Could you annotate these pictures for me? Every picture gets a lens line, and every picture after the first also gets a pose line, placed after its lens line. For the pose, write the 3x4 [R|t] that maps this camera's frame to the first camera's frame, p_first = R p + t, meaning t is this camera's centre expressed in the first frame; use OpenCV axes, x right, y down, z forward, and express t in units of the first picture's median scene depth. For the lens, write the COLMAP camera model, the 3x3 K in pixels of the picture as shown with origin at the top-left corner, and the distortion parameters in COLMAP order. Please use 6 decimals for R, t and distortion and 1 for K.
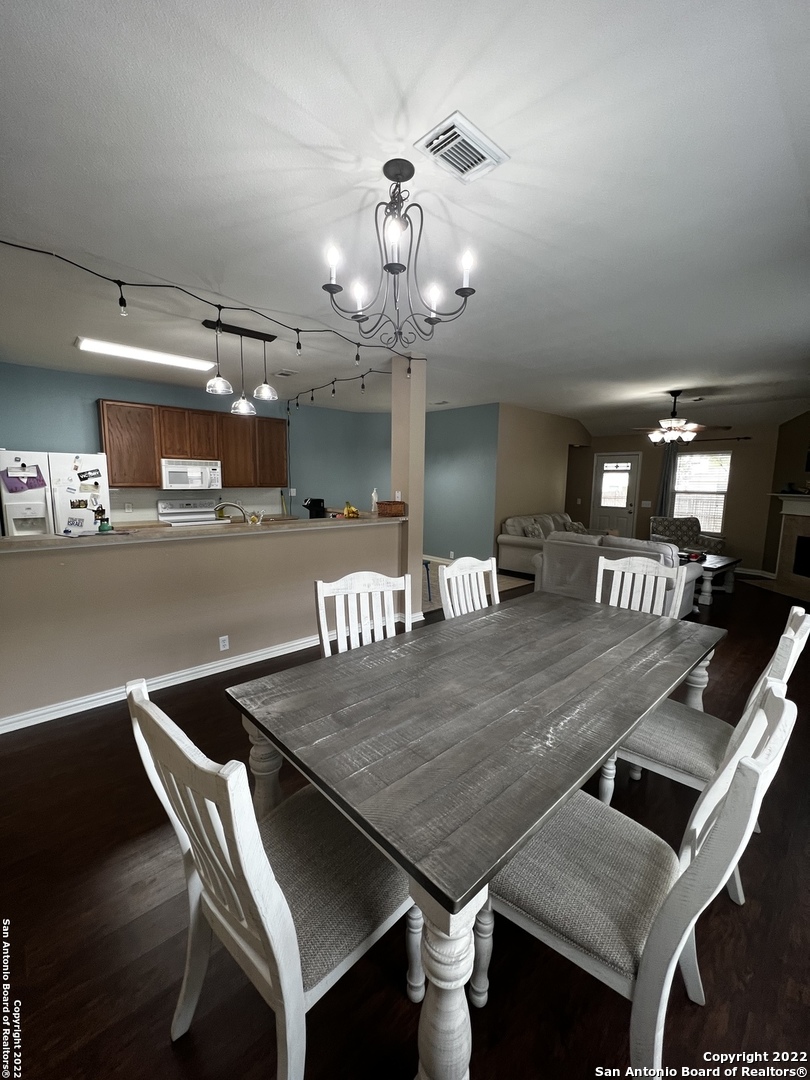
lens RADIAL K [[432.3, 0, 407.3], [0, 432.3, 540.8], [0, 0, 1]] dist [-0.002431, -0.000229]
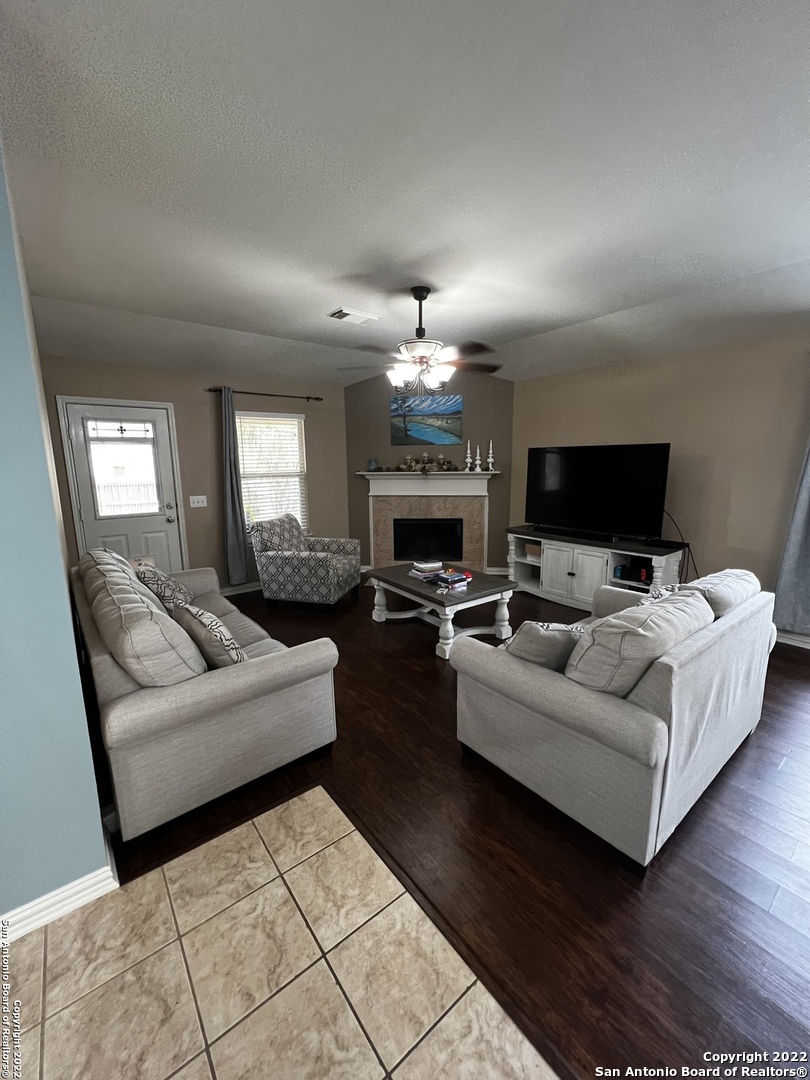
lens RADIAL K [[432.3, 0, 407.3], [0, 432.3, 540.8], [0, 0, 1]] dist [-0.002431, -0.000229]
pose [[0.087126, -0.199415, 0.976034, 0.040348], [0.148385, 0.971428, 0.185228, -0.157706], [-0.985084, 0.128691, 0.114227, 1.083683]]
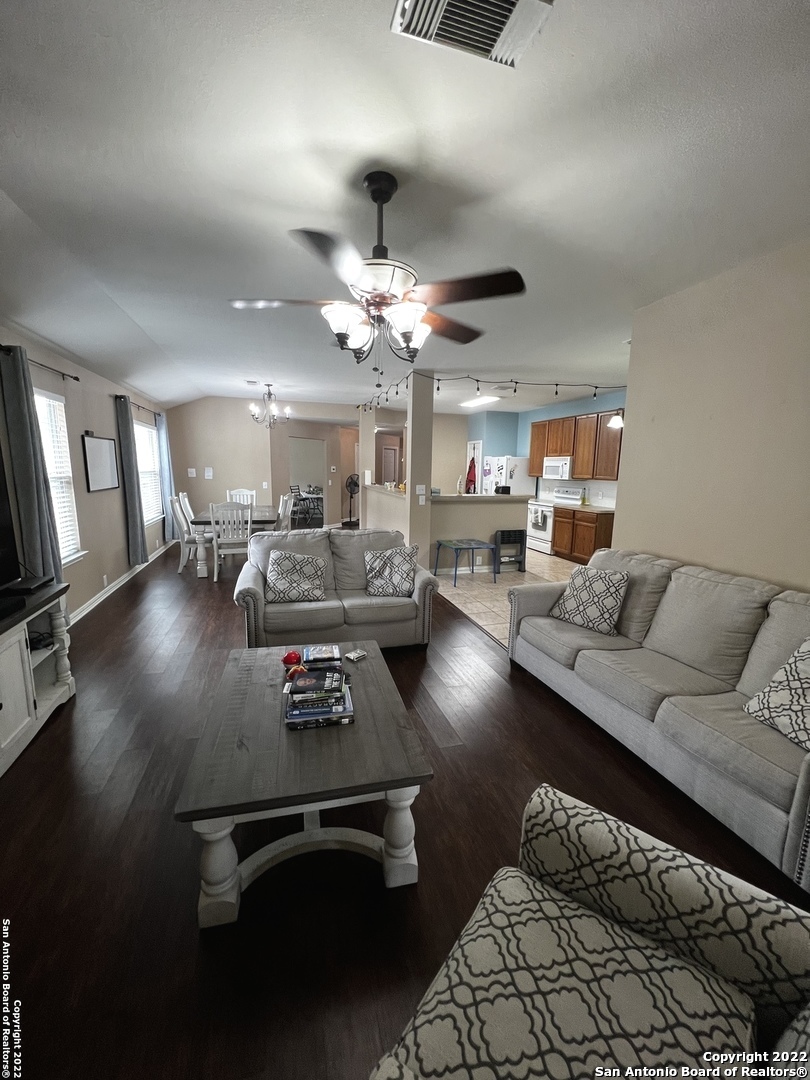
lens RADIAL K [[433.2, 0, 407.0], [0, 433.2, 538.6], [0, 0, 1]] dist [-0.001925, 0.000496]
pose [[-0.430201, 0.127851, -0.893634, 1.025461], [-0.151119, 0.965752, 0.210919, -0.173622], [0.889994, 0.225783, -0.396146, 1.308702]]
